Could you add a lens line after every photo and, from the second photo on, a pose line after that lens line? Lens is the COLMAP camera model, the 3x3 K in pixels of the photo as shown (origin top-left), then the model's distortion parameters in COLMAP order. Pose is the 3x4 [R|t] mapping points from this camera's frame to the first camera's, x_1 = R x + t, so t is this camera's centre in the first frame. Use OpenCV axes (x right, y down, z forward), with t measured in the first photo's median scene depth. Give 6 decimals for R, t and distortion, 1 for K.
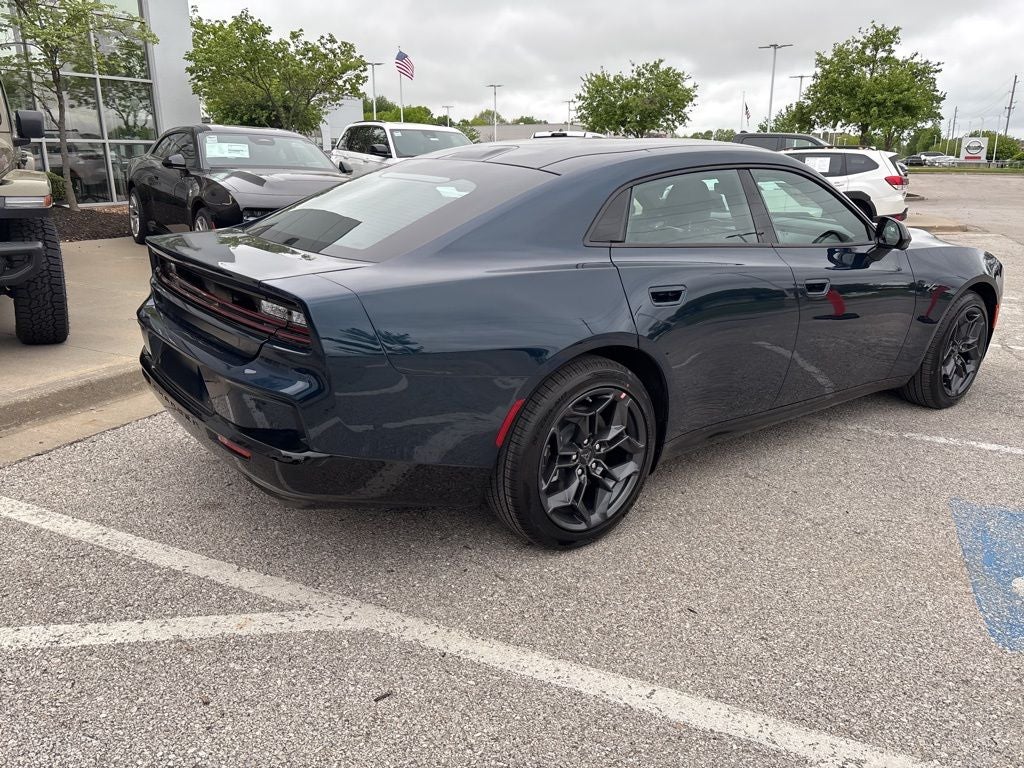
lens RADIAL K [[774.0, 0, 508.5], [0, 774.0, 373.8], [0, 0, 1]] dist [0.046591, -0.054596]
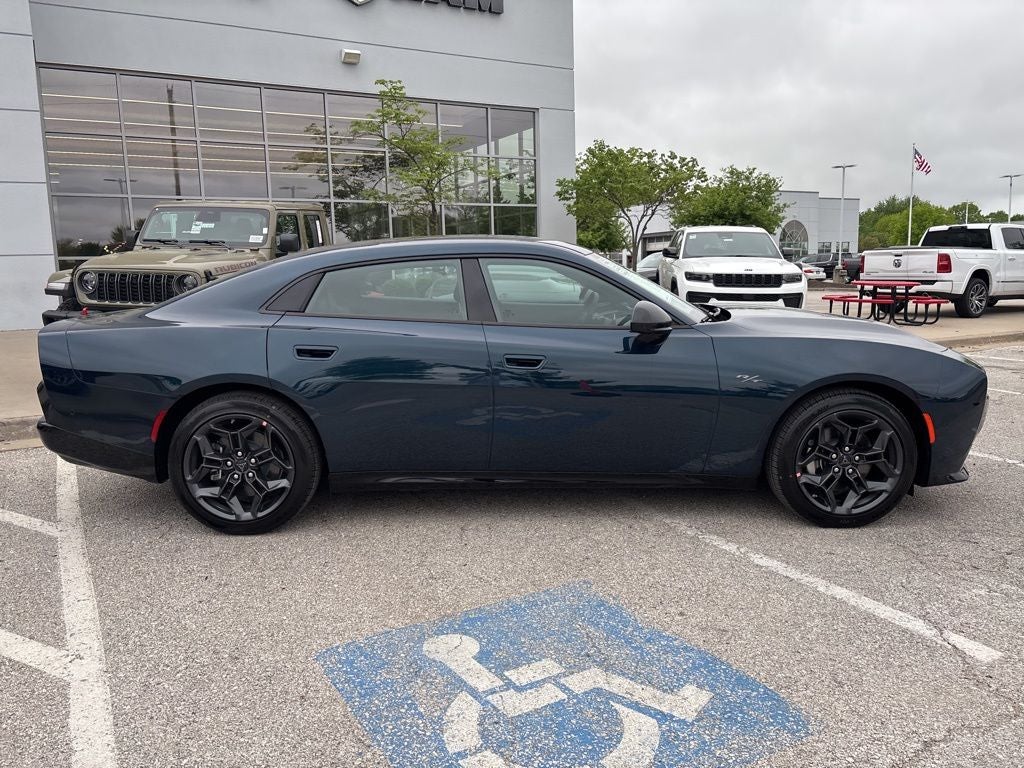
lens RADIAL K [[774.0, 0, 509.2], [0, 774.0, 375.8], [0, 0, 1]] dist [0.046591, -0.054596]
pose [[0.803104, 0.063007, -0.592499, 0.256366], [-0.138225, 0.986967, -0.082403, -0.000237], [0.579585, 0.148076, 0.801346, 0.031959]]
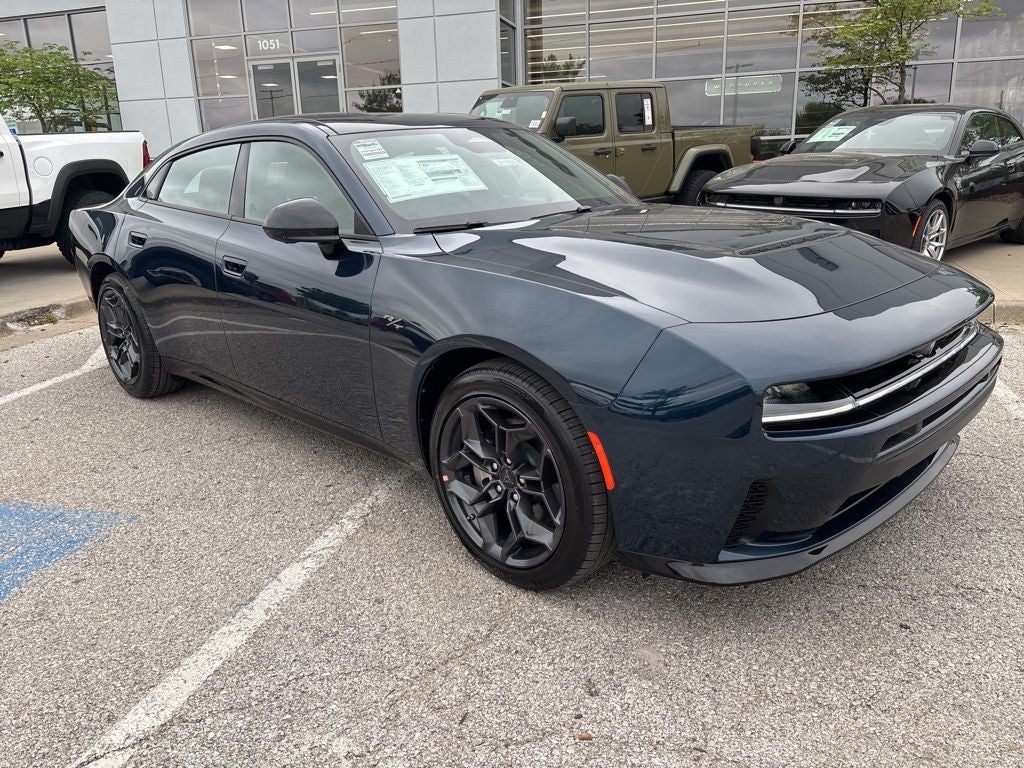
lens RADIAL K [[774.0, 0, 514.6], [0, 774.0, 387.9], [0, 0, 1]] dist [0.046591, -0.054596]
pose [[0.132465, 0.262120, -0.955901, 0.346194], [-0.240412, 0.944098, 0.225568, -0.067103], [0.961590, 0.199930, 0.188076, 0.296342]]
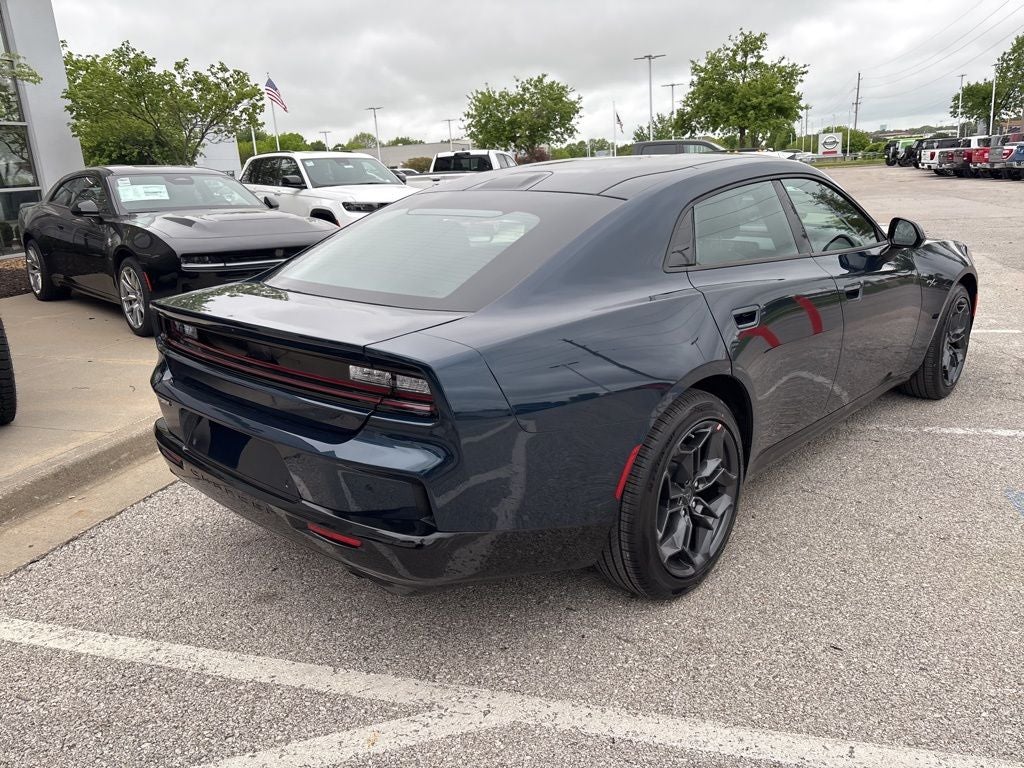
lens RADIAL K [[774.0, 0, 509.1], [0, 774.0, 386.2], [0, 0, 1]] dist [0.046591, -0.054596]
pose [[0.986704, -0.097806, 0.129803, -0.044723], [0.098710, 0.995116, -0.000533, -0.009265], [-0.129117, 0.013338, 0.991540, 0.018917]]
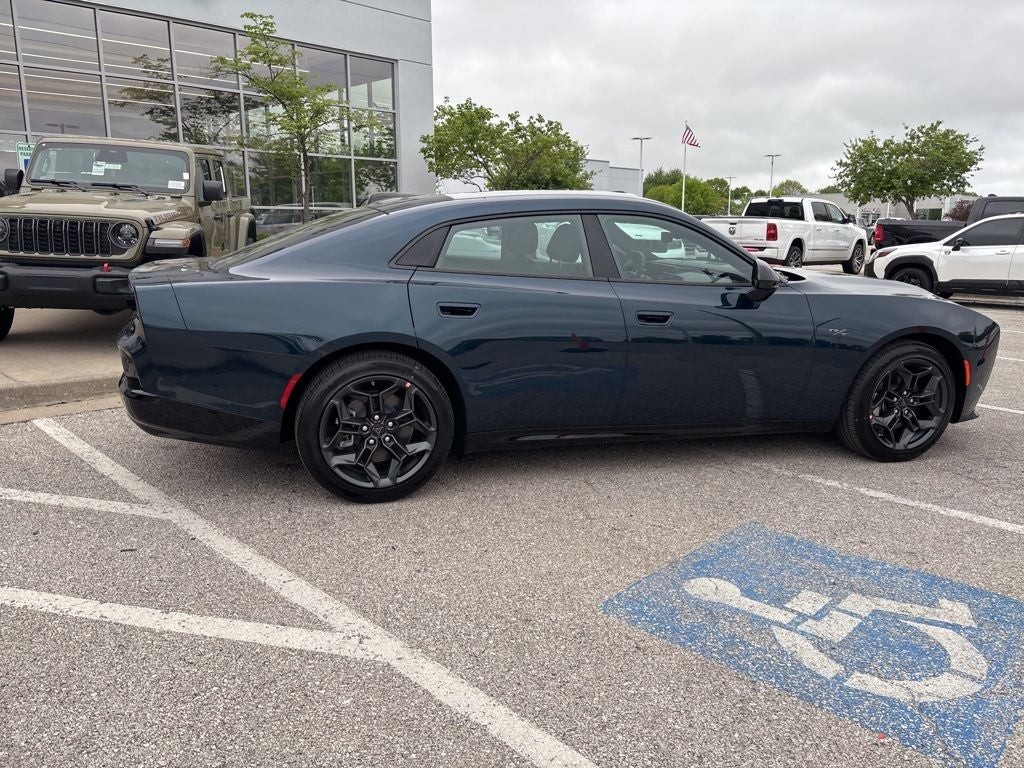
lens RADIAL K [[774.0, 0, 508.1], [0, 774.0, 377.4], [0, 0, 1]] dist [0.046591, -0.054596]
pose [[0.933191, 0.071094, -0.352279, 0.150124], [-0.099748, 0.992962, -0.063843, 0.016215], [0.345261, 0.094717, 0.933715, -0.025489]]
